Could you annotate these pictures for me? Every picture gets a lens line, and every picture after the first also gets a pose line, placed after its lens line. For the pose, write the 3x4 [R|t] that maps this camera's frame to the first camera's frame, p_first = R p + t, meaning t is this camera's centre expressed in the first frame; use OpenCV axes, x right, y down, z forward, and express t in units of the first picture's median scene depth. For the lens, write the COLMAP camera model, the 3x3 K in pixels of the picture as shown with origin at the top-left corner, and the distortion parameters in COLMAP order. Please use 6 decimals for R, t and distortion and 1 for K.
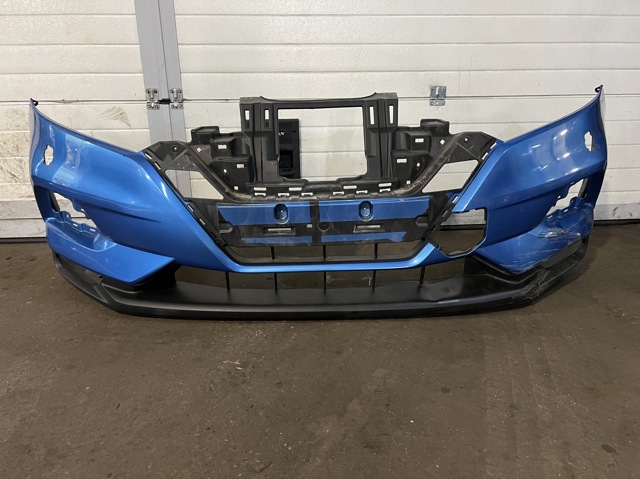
lens RADIAL K [[493.4, 0, 320.4], [0, 493.4, 237.0], [0, 0, 1]] dist [0.025545, -0.042181]
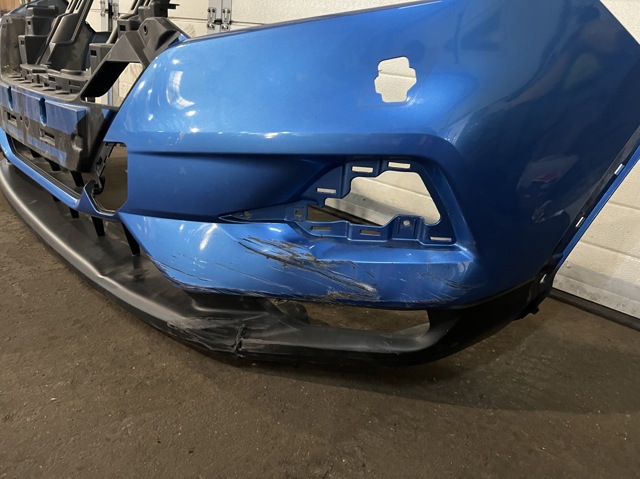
lens RADIAL K [[493.4, 0, 321.9], [0, 493.4, 236.5], [0, 0, 1]] dist [0.025545, -0.042181]
pose [[0.683858, 0.330693, -0.650369, 0.586229], [-0.336217, 0.933934, 0.121348, -0.069412], [0.647530, 0.135681, 0.749863, 0.467976]]
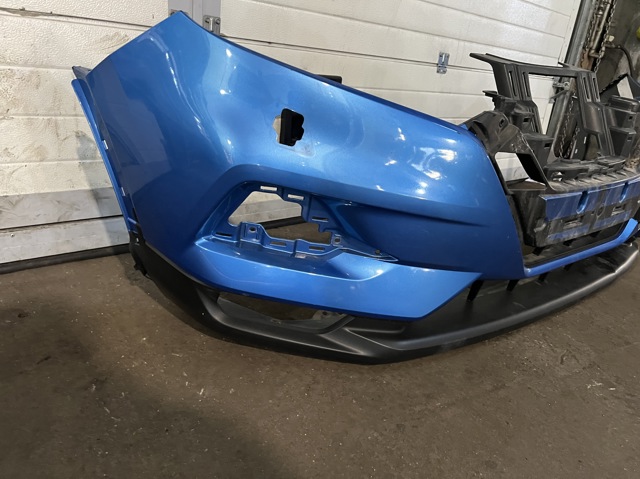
lens RADIAL K [[493.4, 0, 316.3], [0, 493.4, 238.5], [0, 0, 1]] dist [0.025545, -0.042181]
pose [[0.794260, -0.119077, 0.595795, -0.610625], [0.065976, 0.991711, 0.110252, -0.069551], [-0.603985, -0.048260, 0.795533, 0.374578]]
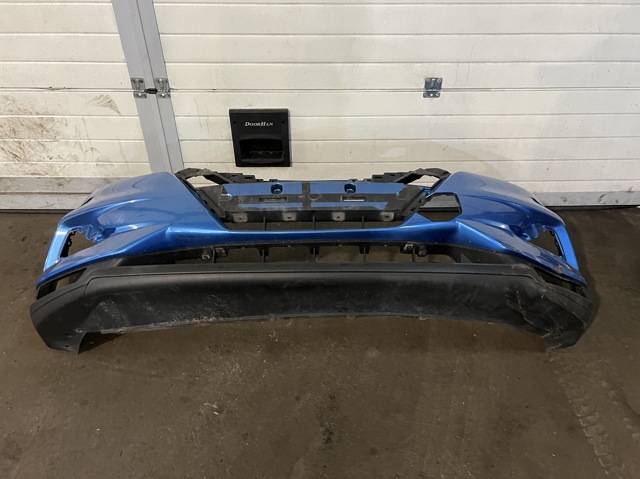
lens RADIAL K [[493.4, 0, 324.9], [0, 493.4, 241.6], [0, 0, 1]] dist [0.025545, -0.042181]
pose [[0.998379, 0.046026, -0.033486, 0.077844], [-0.032095, 0.941091, 0.336626, -0.335534], [0.047007, -0.335005, 0.941043, -0.013205]]
